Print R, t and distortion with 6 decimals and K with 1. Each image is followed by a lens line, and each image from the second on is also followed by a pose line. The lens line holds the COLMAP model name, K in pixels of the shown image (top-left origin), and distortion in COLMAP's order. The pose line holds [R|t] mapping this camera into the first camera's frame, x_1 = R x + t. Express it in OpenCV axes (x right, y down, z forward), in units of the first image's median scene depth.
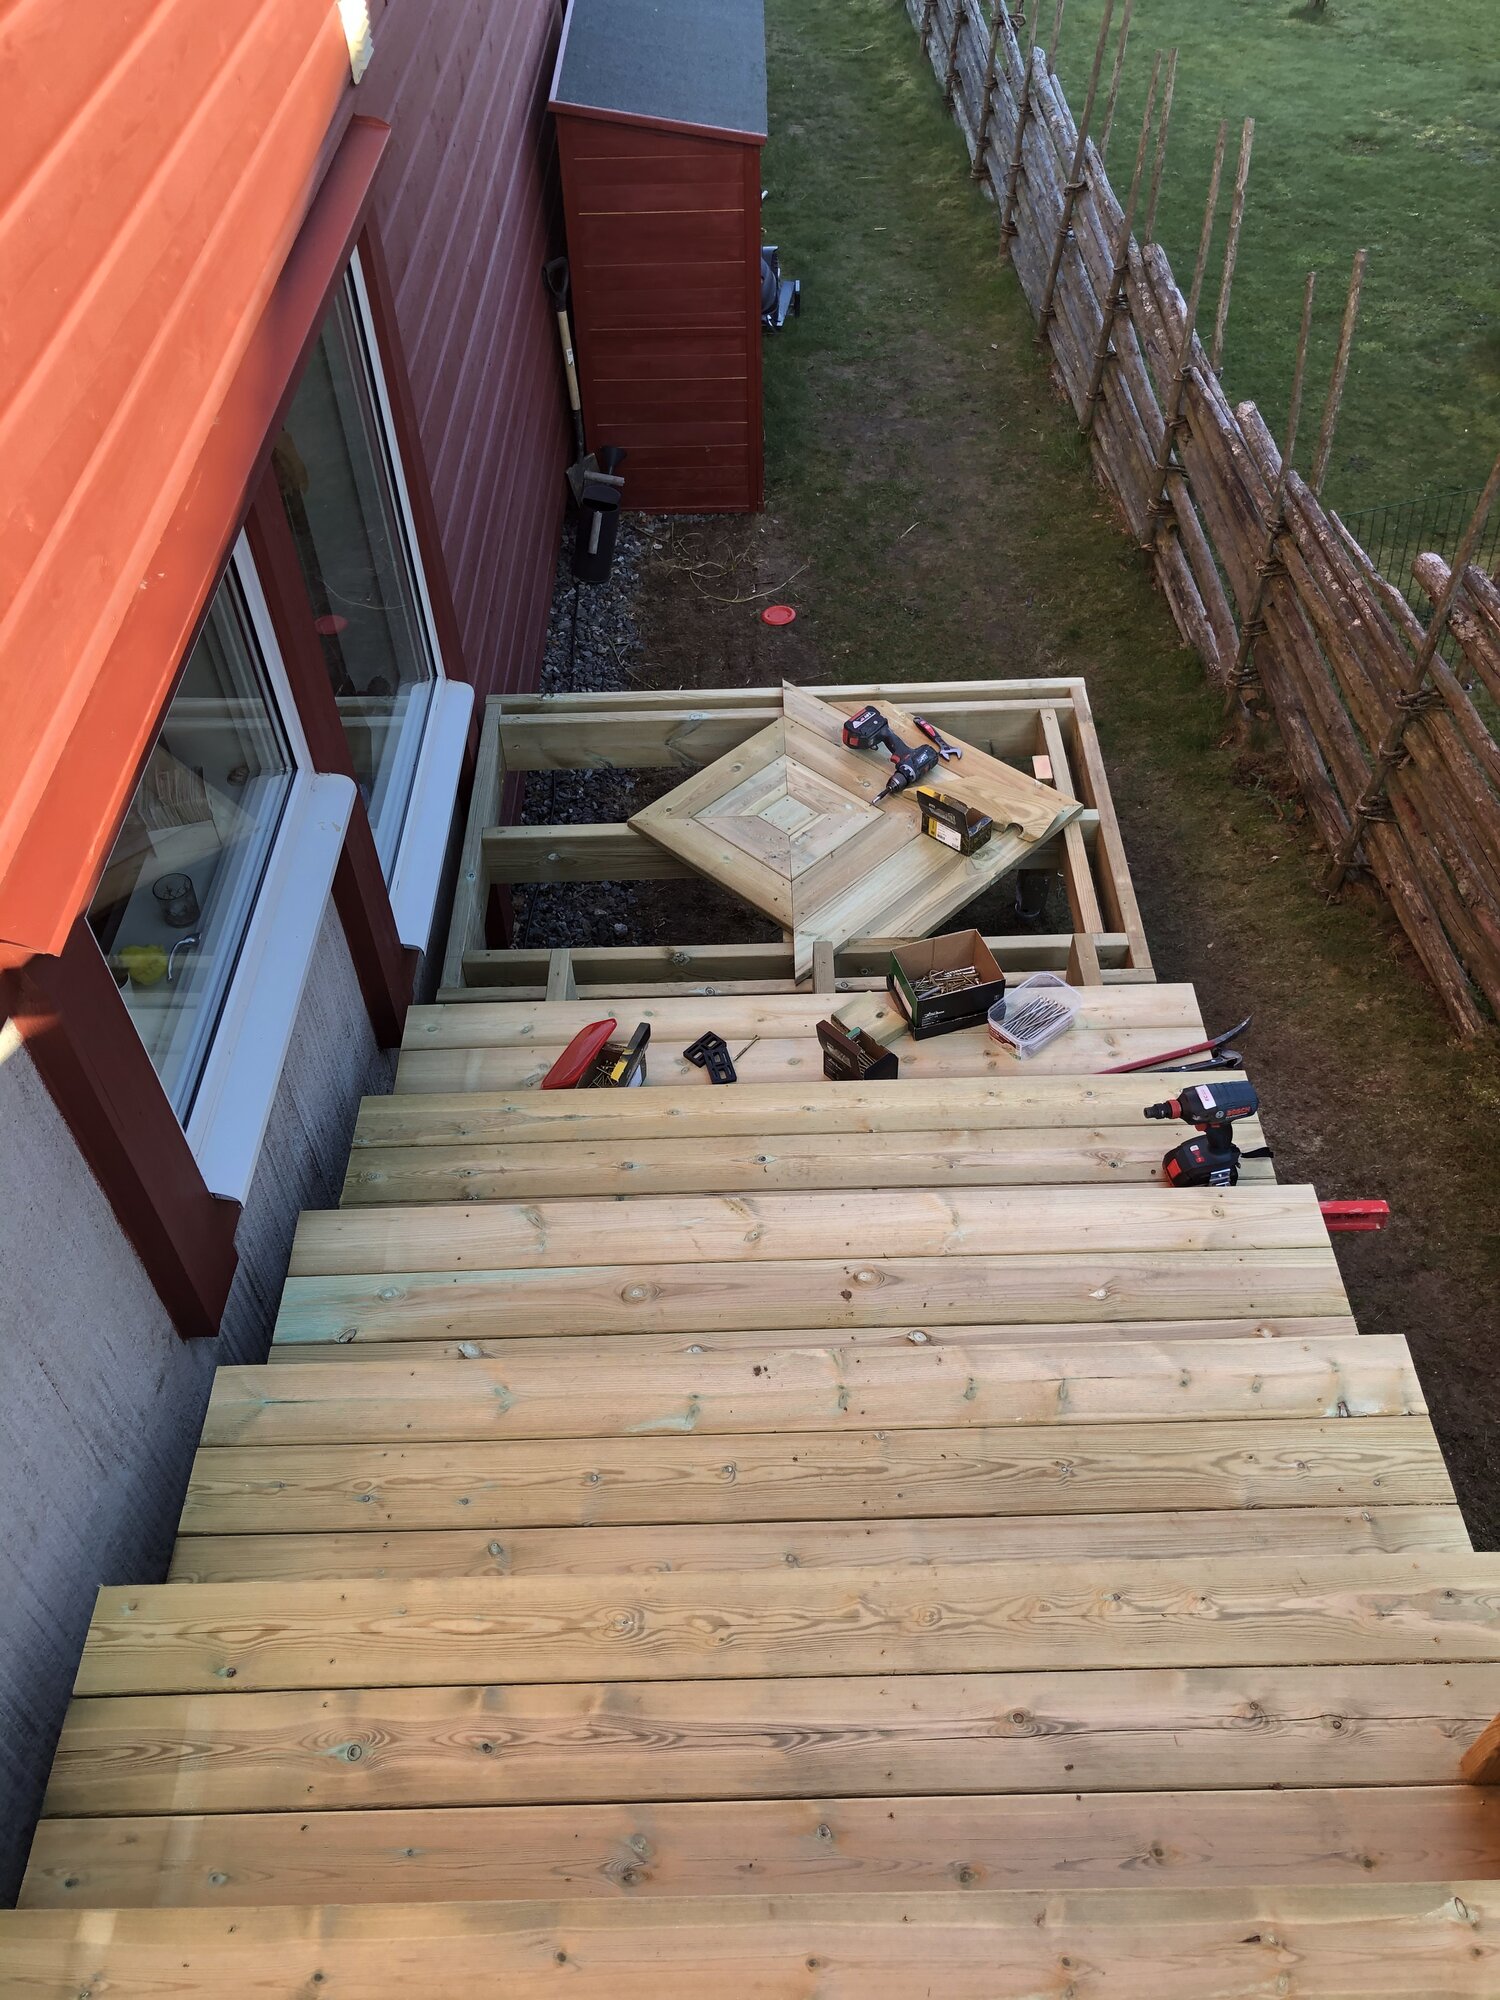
lens RADIAL K [[1612.5, 0, 750.0], [0, 1612.5, 1000.0], [0, 0, 1]] dist [0.006805, -0.014312]
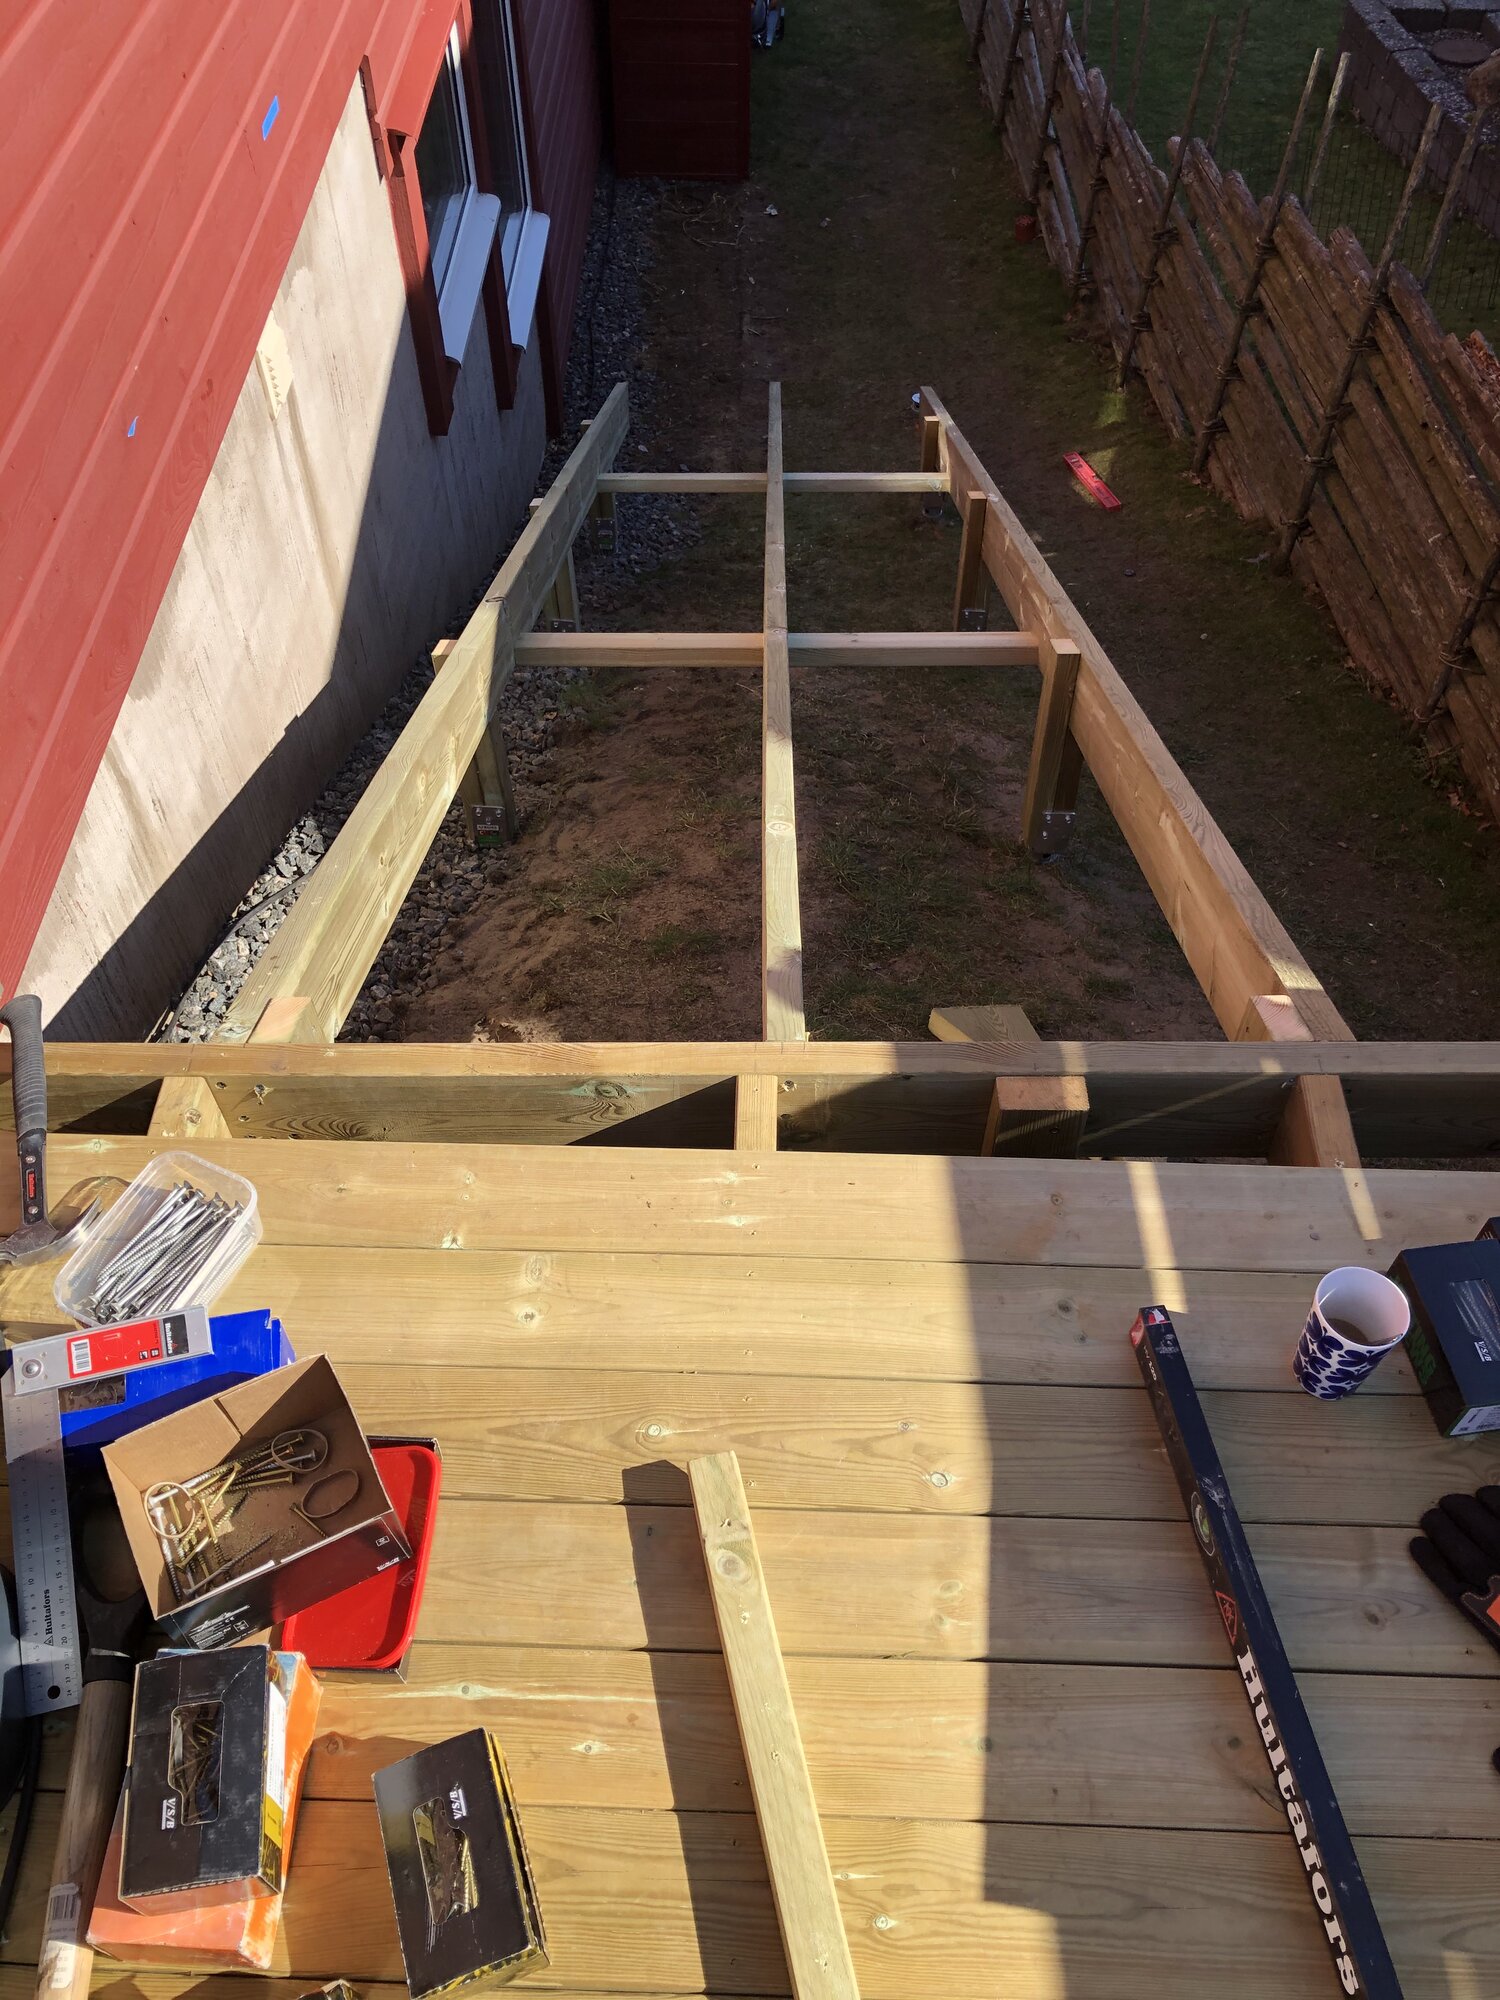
lens RADIAL K [[1626.7, 0, 747.5], [0, 1626.7, 951.1], [0, 0, 1]] dist [0.043363, 0.009790]
pose [[0.999429, 0.030869, 0.013745, 0.013275], [-0.031479, 0.998419, 0.046577, 0.411543], [-0.012286, -0.046983, 0.998820, -0.567050]]
